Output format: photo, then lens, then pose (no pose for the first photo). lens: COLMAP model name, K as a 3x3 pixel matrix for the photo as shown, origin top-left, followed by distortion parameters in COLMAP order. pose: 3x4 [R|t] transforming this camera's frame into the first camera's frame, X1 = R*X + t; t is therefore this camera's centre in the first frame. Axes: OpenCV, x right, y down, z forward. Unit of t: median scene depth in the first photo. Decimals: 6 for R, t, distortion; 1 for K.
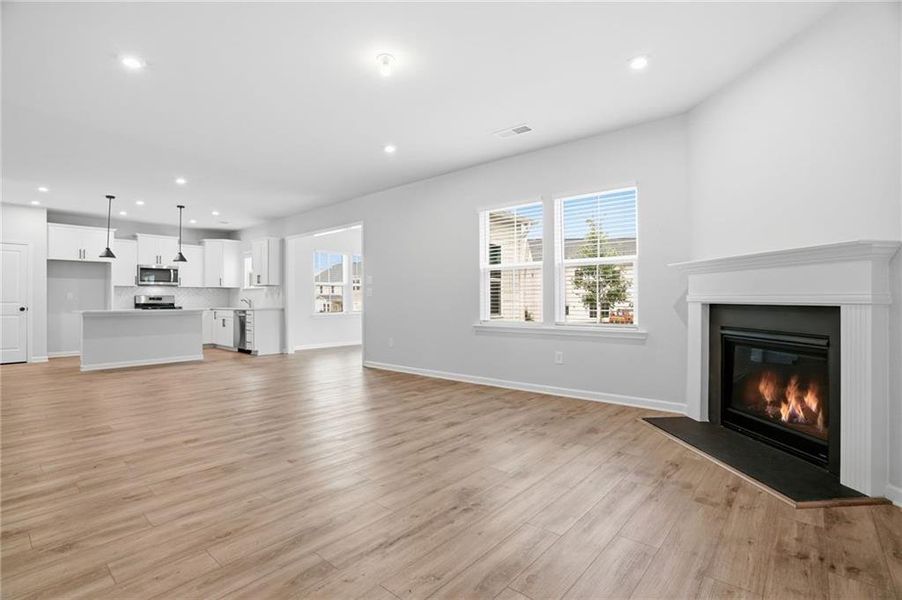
lens RADIAL K [[424.4, 0, 451.0], [0, 424.4, 300.0], [0, 0, 1]] dist [-0.058726, 0.019729]
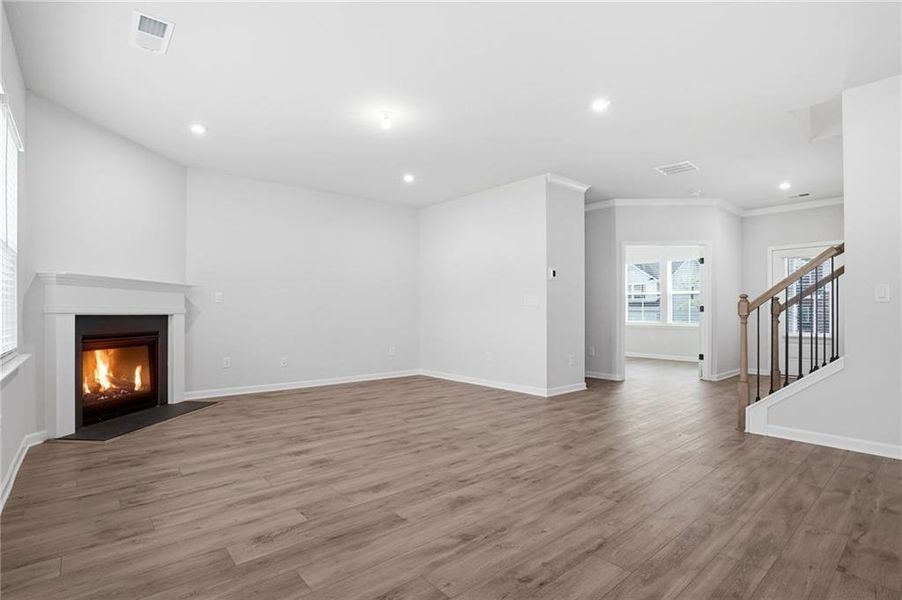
lens RADIAL K [[439.6, 0, 450.5], [0, 439.6, 311.5], [0, 0, 1]] dist [-0.053401, 0.023203]
pose [[-0.989112, 0.003380, 0.147125, -0.246626], [0.002805, 0.999988, -0.004110, 0.003969], [-0.147137, -0.003653, -0.989109, 1.036041]]
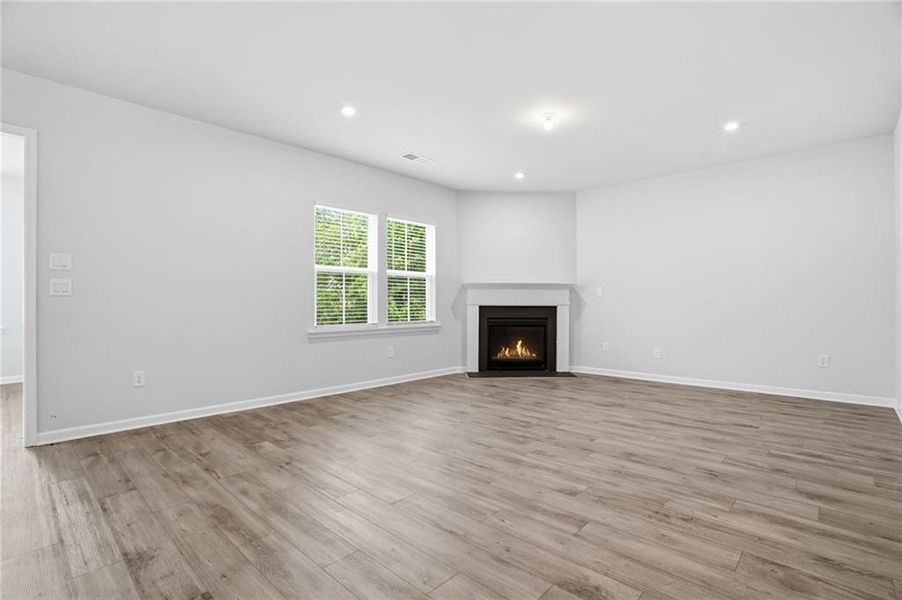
lens RADIAL K [[428.5, 0, 442.6], [0, 428.5, 301.5], [0, 0, 1]] dist [-0.051605, 0.019636]
pose [[0.051666, 0.008669, 0.998627, -0.685522], [-0.000276, 0.999962, -0.008666, 0.003351], [-0.998664, 0.000172, 0.051667, 0.582064]]
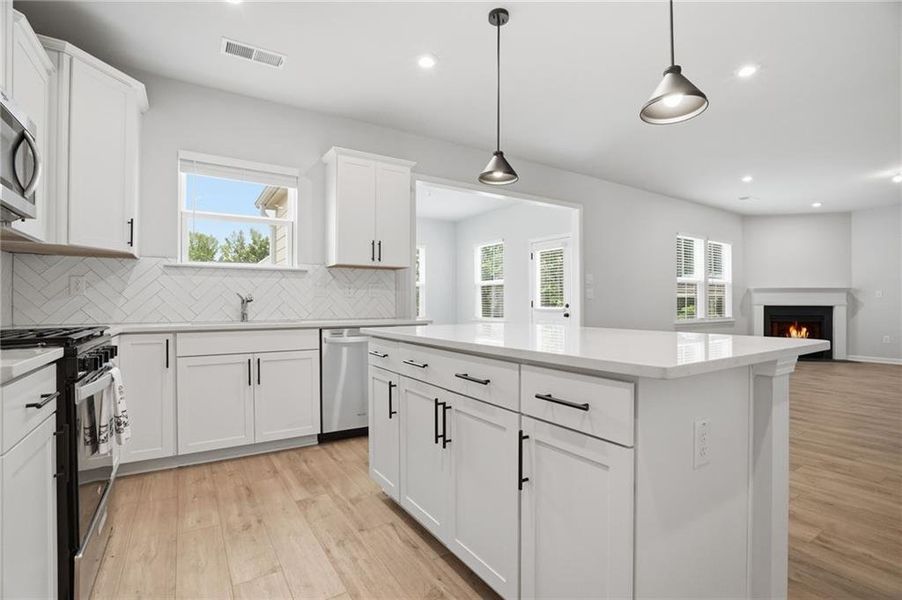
lens RADIAL K [[428.5, 0, 442.6], [0, 428.5, 301.5], [0, 0, 1]] dist [-0.051605, 0.019636]
pose [[0.290231, 0.010988, 0.956894, -1.152257], [-0.001712, 0.999938, -0.010963, 0.007213], [-0.956955, 0.001544, 0.290232, 1.106969]]
